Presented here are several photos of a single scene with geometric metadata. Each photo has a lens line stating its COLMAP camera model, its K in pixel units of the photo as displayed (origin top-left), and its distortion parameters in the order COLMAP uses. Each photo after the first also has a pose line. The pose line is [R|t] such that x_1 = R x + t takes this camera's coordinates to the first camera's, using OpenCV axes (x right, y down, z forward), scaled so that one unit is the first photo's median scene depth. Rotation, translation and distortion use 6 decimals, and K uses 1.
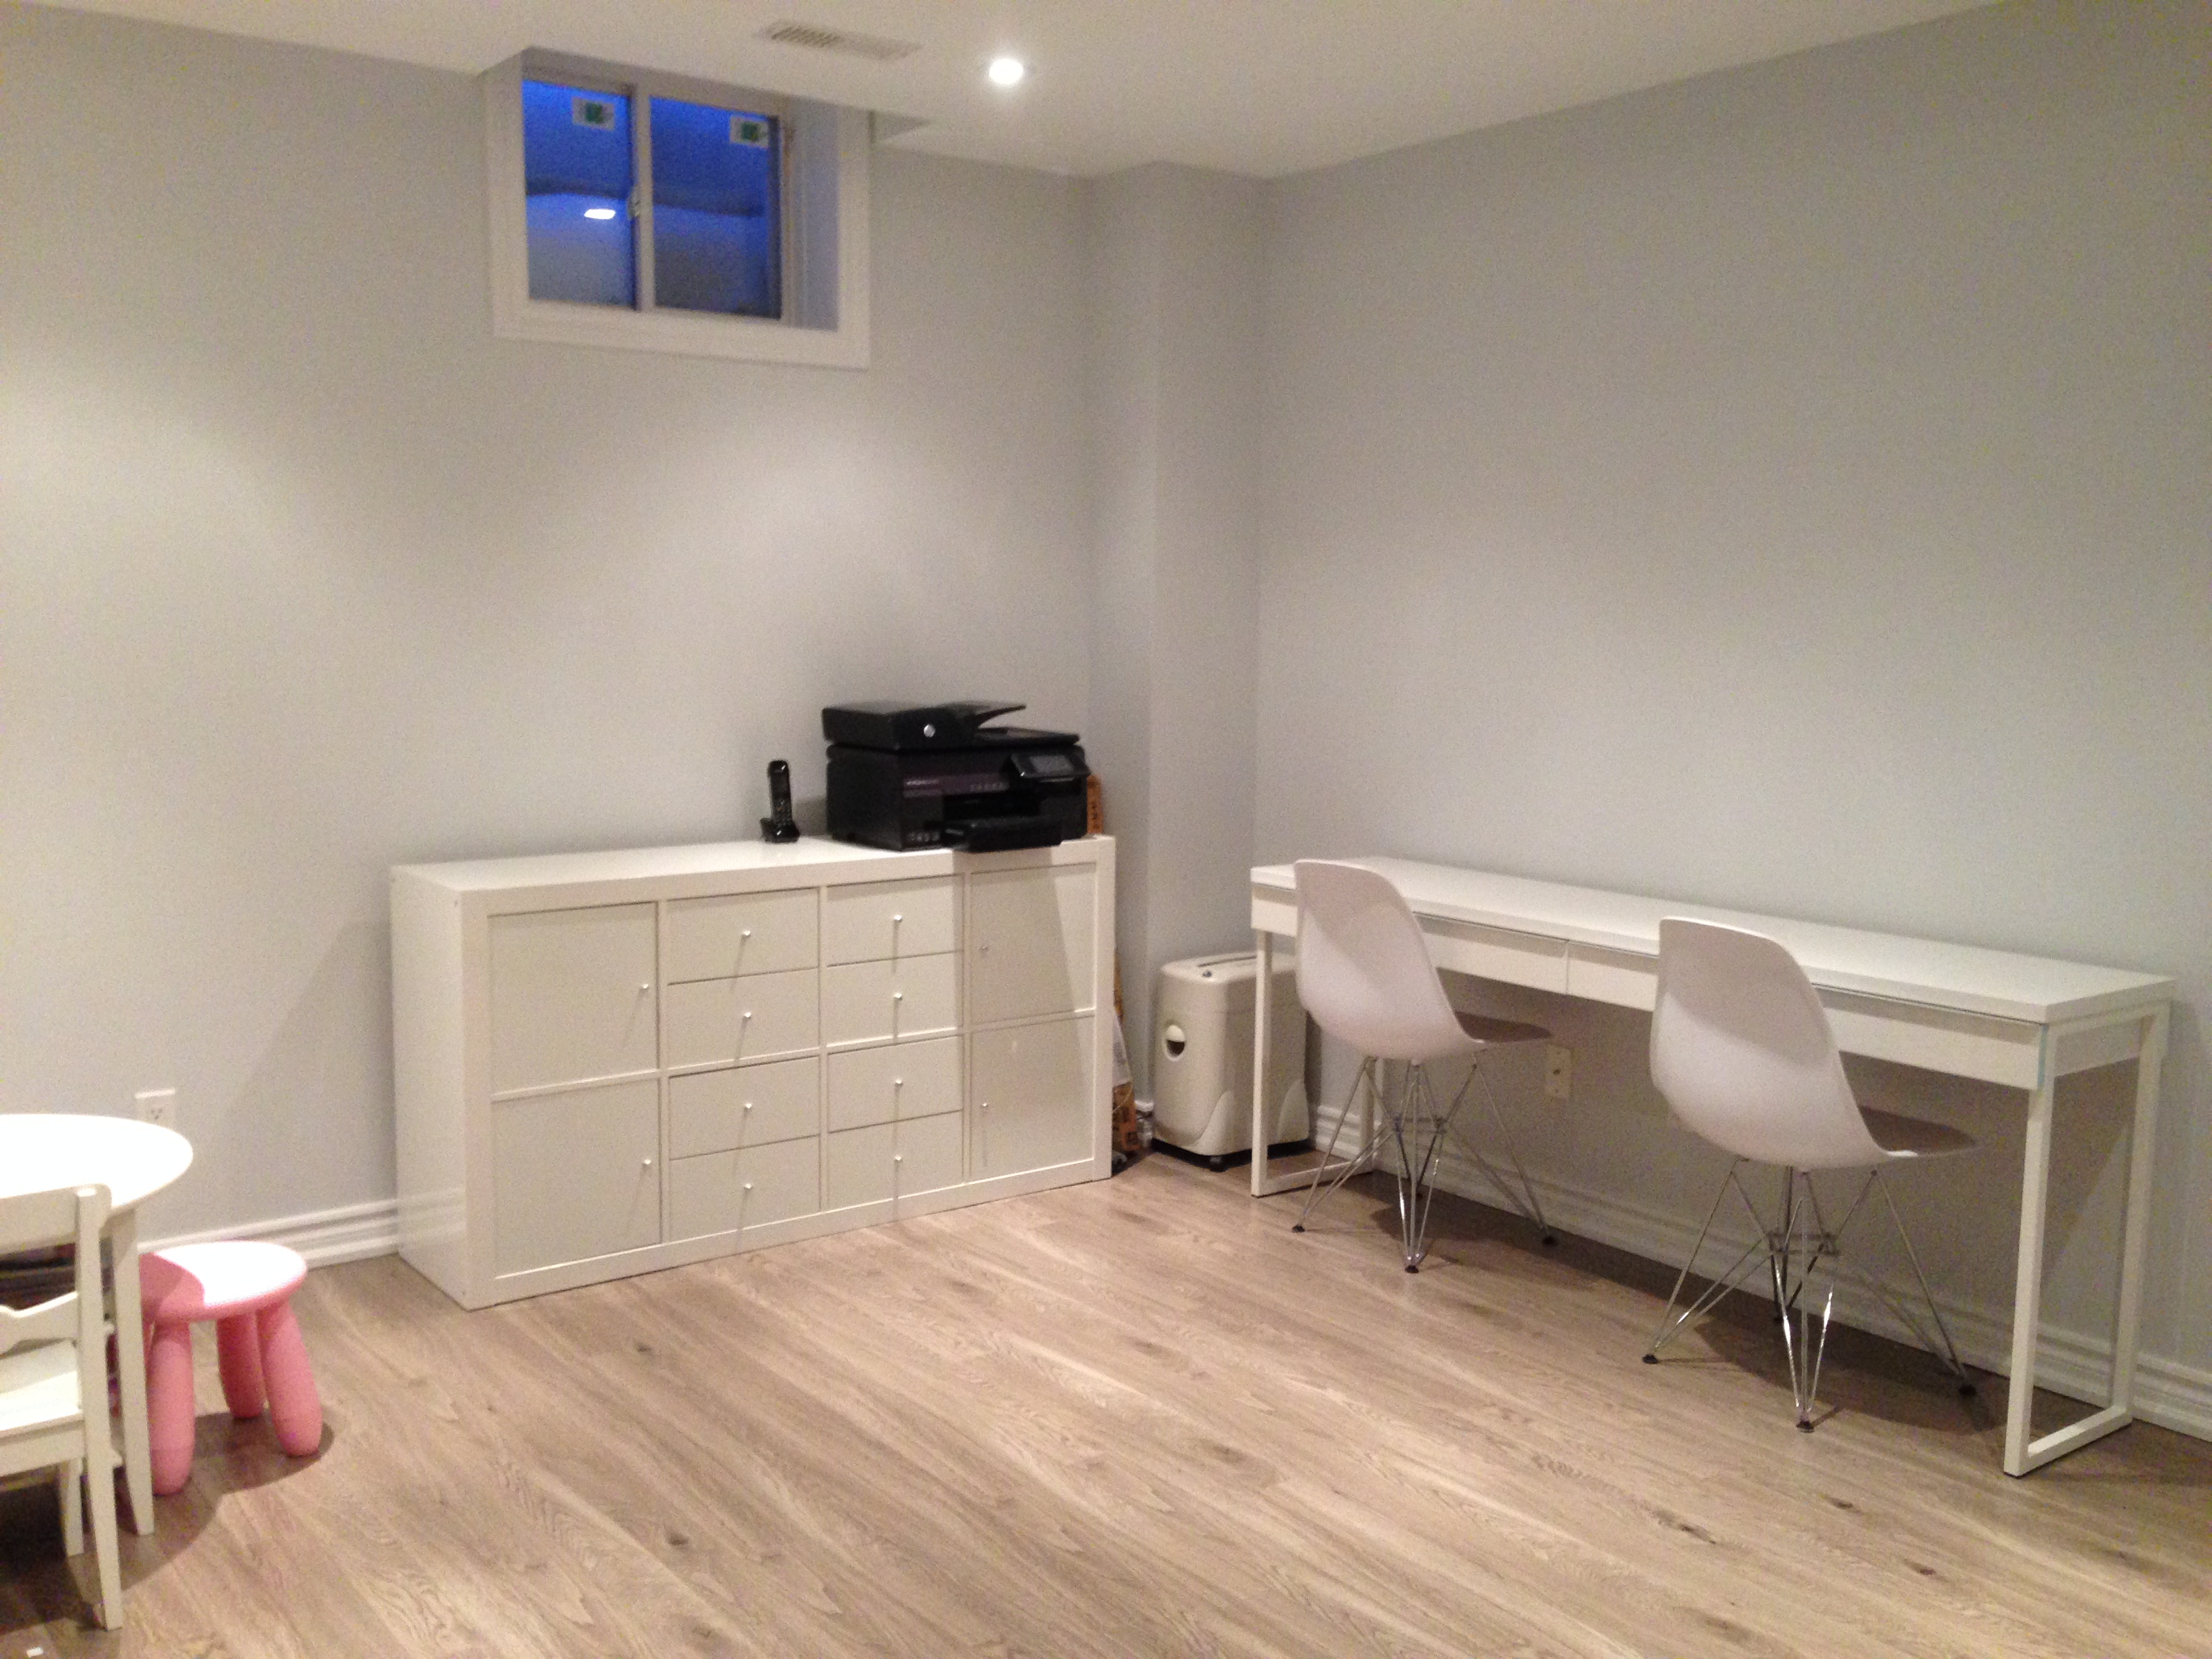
lens RADIAL K [[2082.9, 0, 1106.0], [0, 2082.9, 829.5], [0, 0, 1]] dist [0.128455, -0.230210]
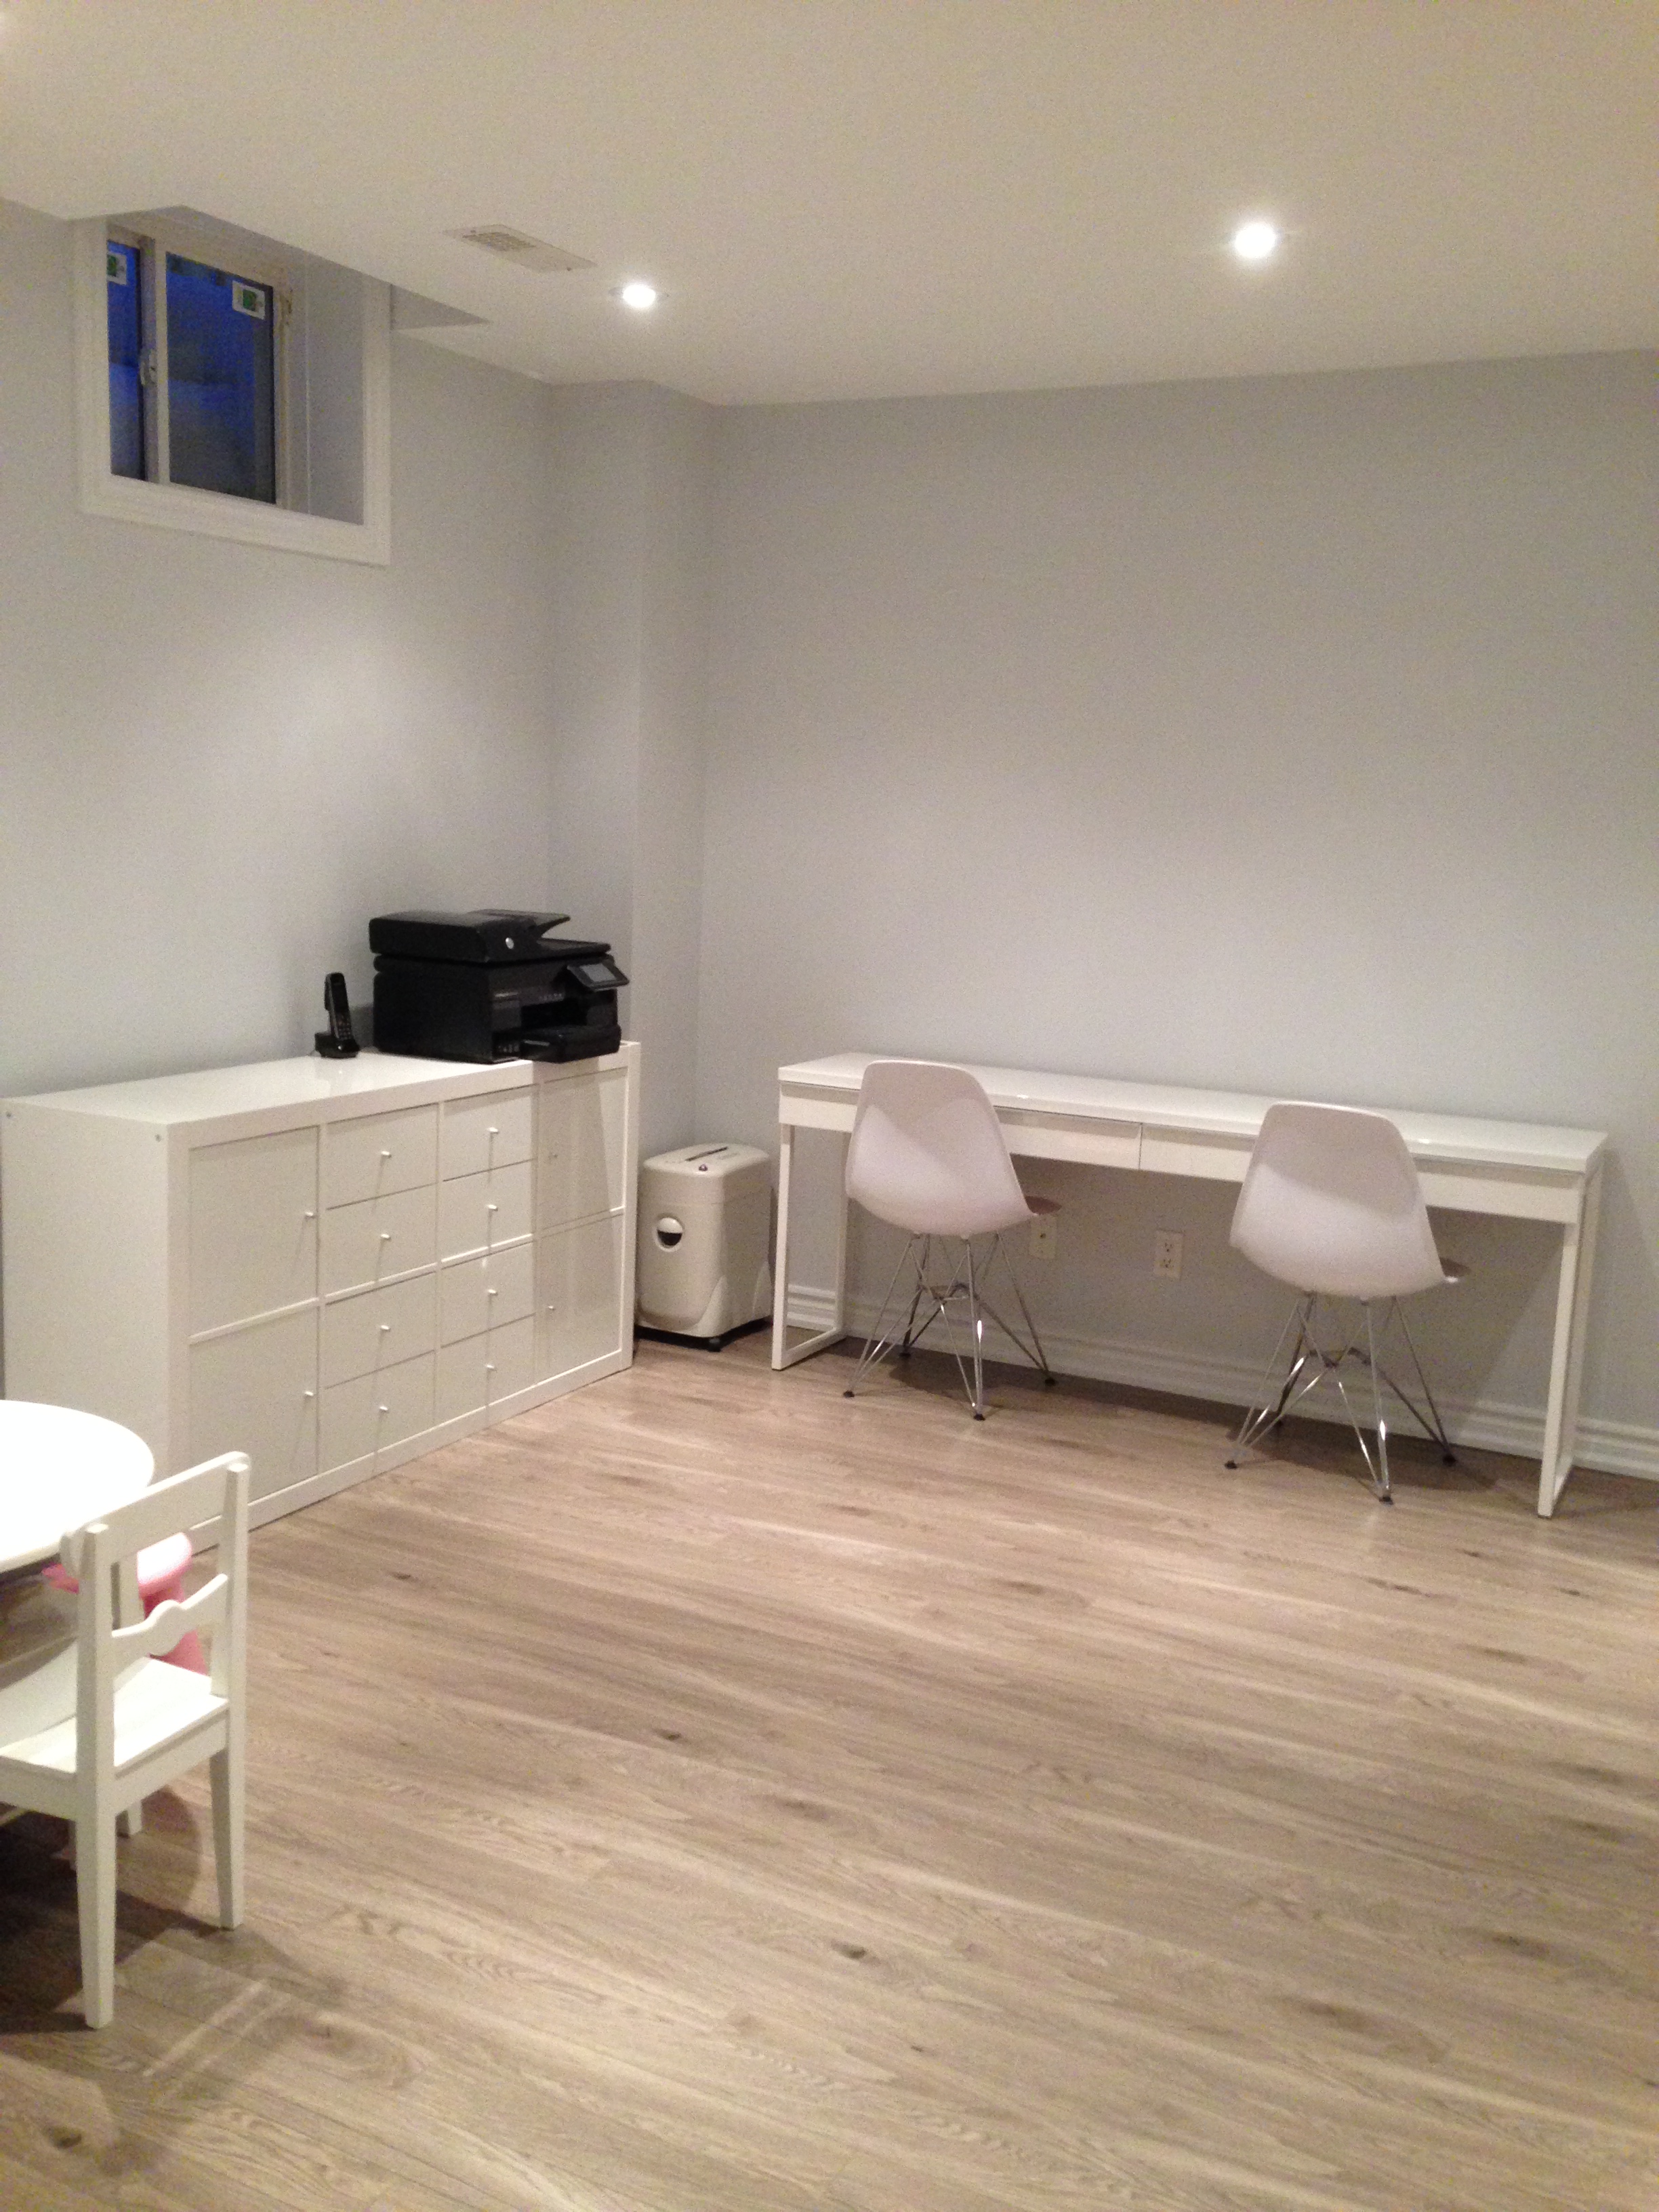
lens RADIAL K [[2074.5, 0, 829.5], [0, 2074.5, 1106.0], [0, 0, 1]] dist [0.105589, -0.095350]
pose [[0.895769, -0.041648, 0.442565, -0.418211], [0.018061, 0.998189, 0.057380, -0.025085], [-0.444153, -0.043406, 0.894899, 0.033155]]
